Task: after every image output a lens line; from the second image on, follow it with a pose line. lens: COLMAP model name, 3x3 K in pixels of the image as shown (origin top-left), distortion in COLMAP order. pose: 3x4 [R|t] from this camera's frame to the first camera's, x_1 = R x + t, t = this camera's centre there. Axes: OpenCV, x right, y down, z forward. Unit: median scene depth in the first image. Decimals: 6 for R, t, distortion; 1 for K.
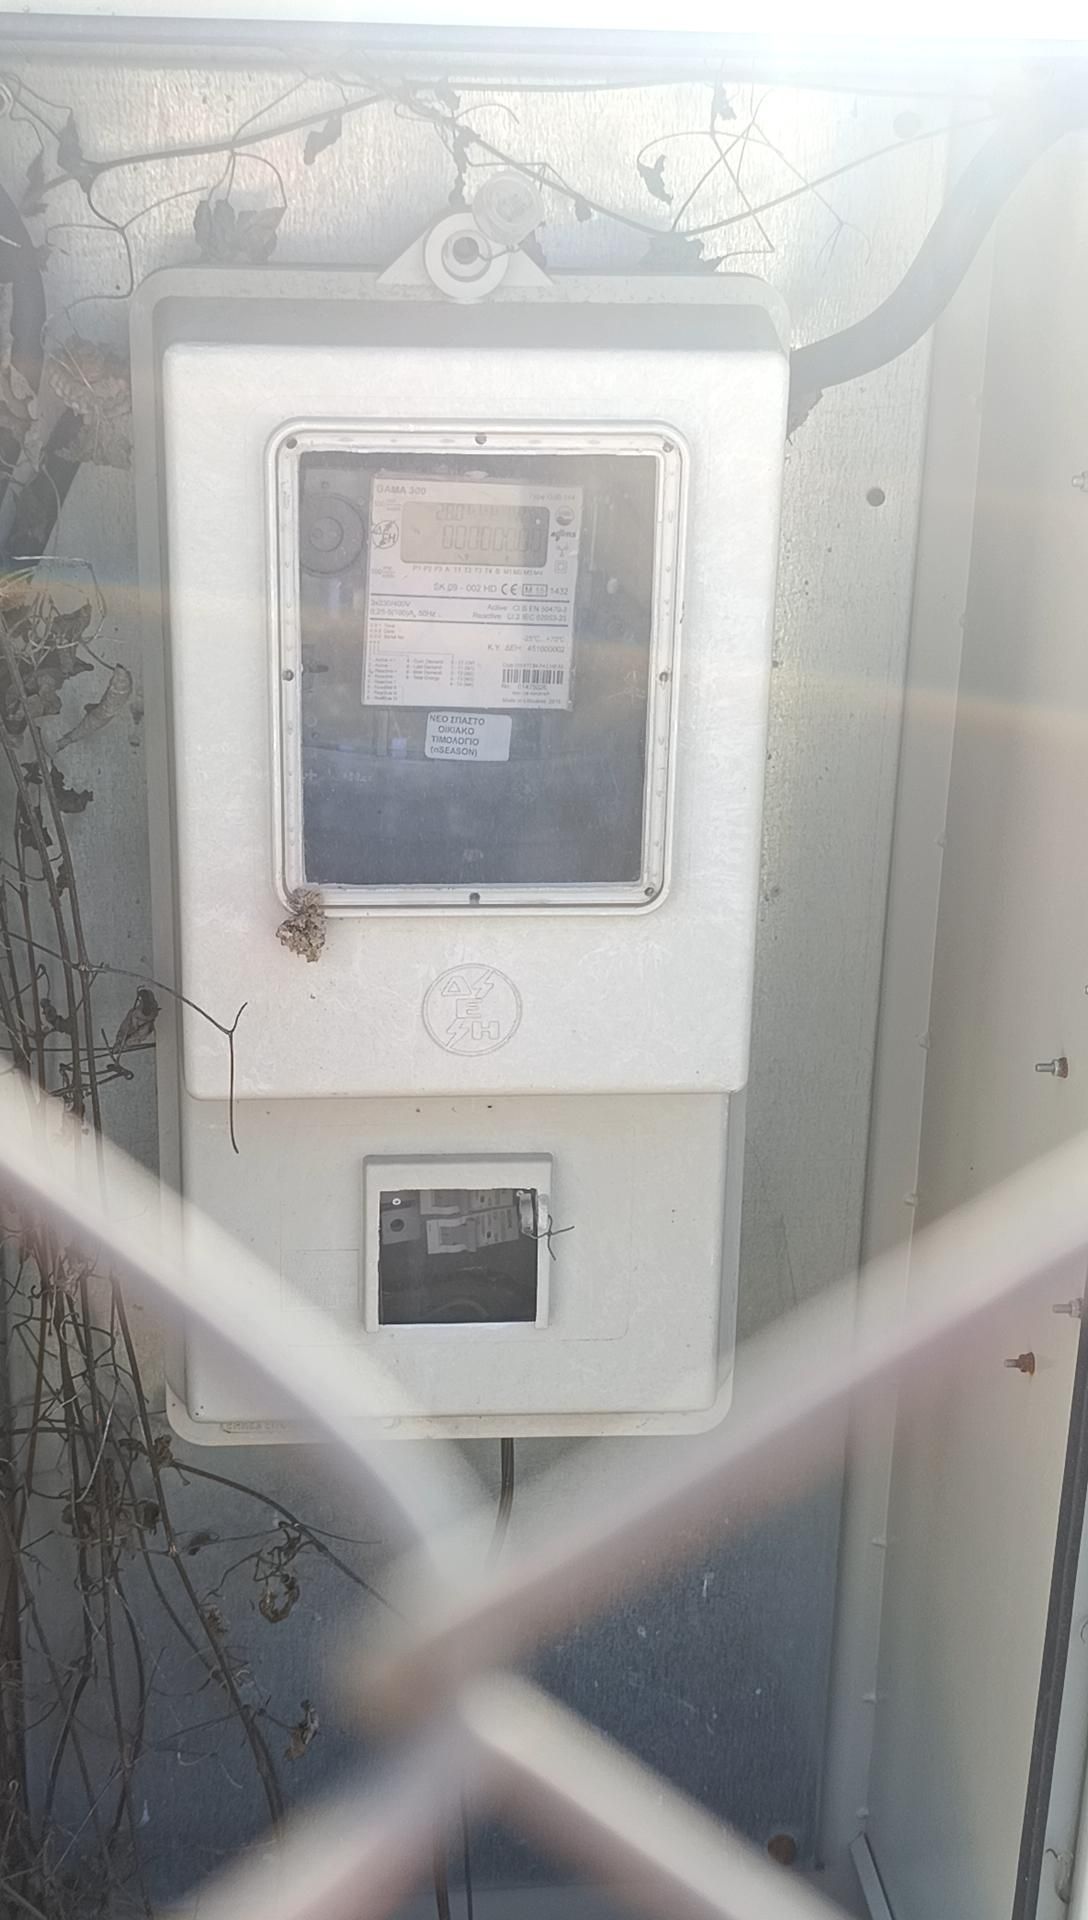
lens RADIAL K [[2522.5, 0, 544.0], [0, 2522.5, 960.0], [0, 0, 1]] dist [0.113963, -0.453969]
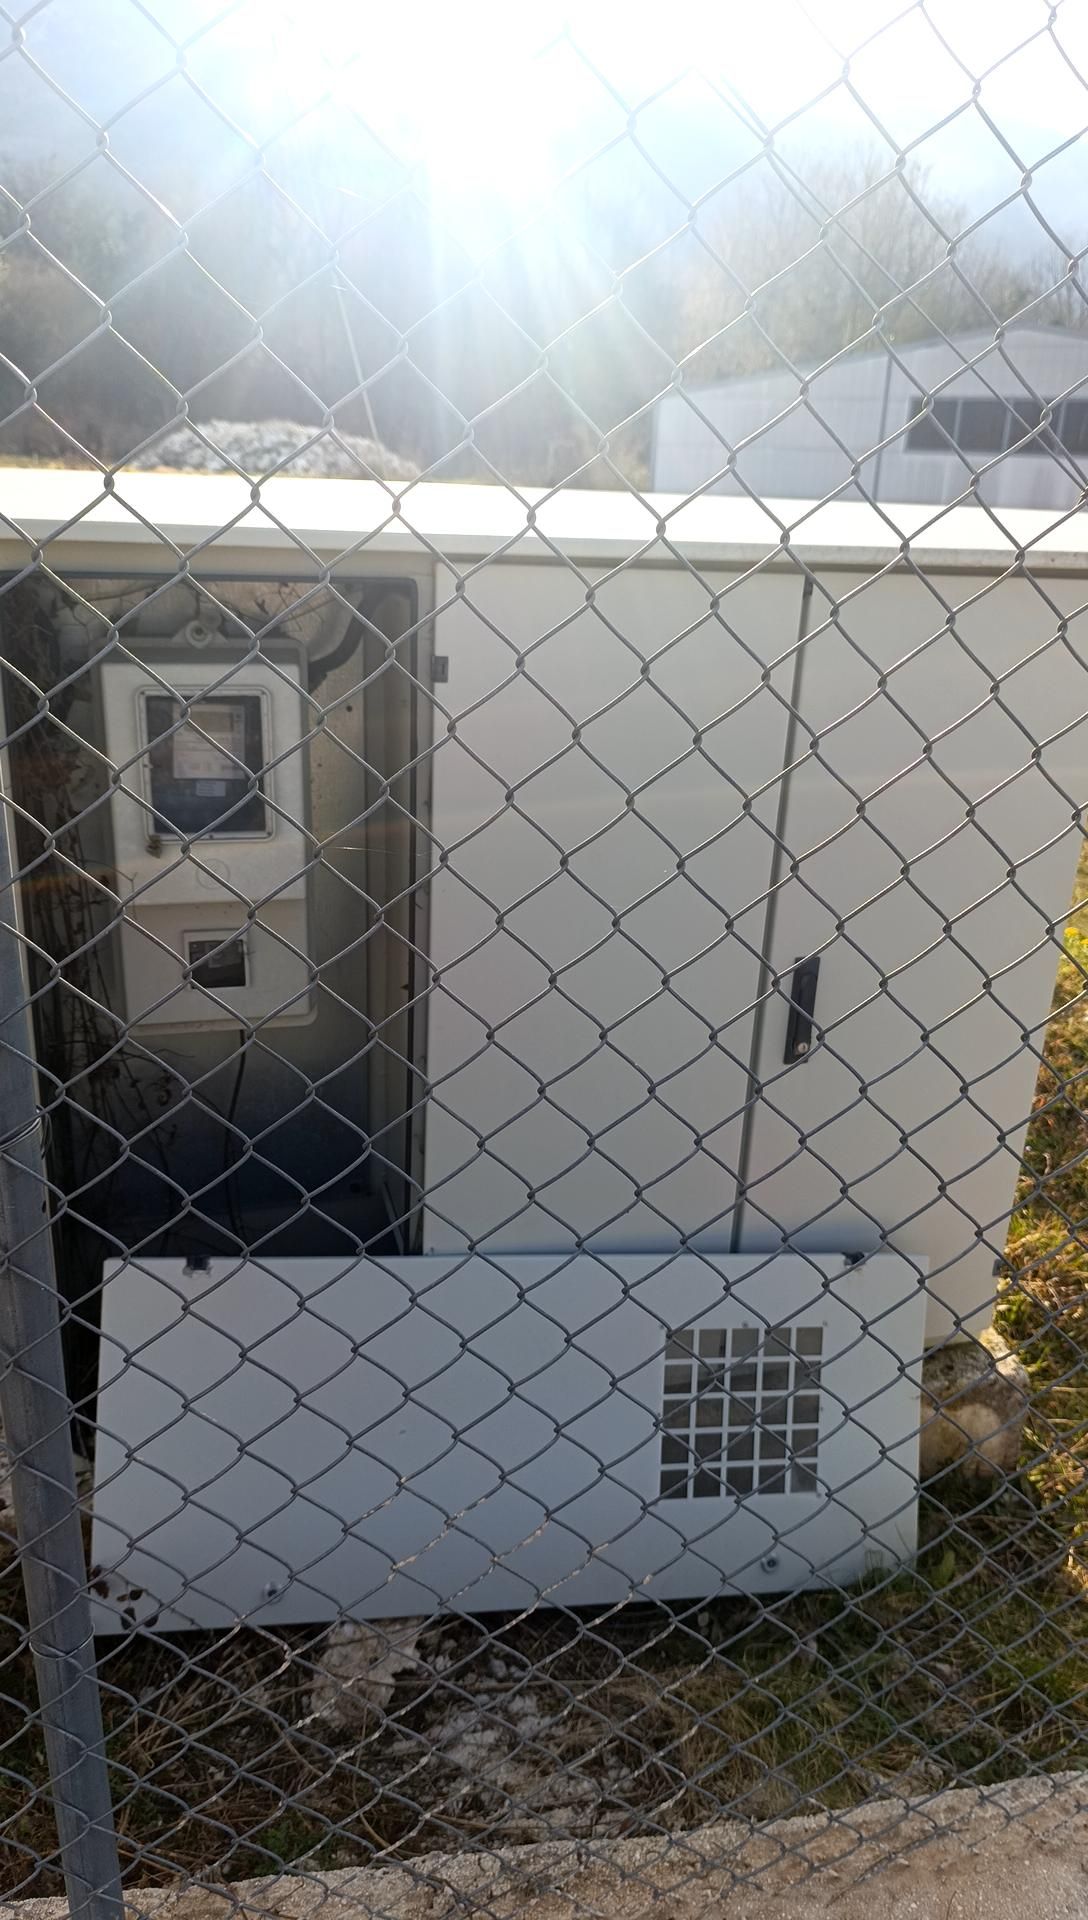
lens RADIAL K [[1322.3, 0, 544.0], [0, 1322.3, 960.0], [0, 0, 1]] dist [0.002219, -0.000221]
pose [[0.986454, -0.045268, 0.157671, 0.110790], [0.045017, 0.998973, 0.005161, 0.133792], [-0.157742, 0.002007, 0.987478, -0.664673]]
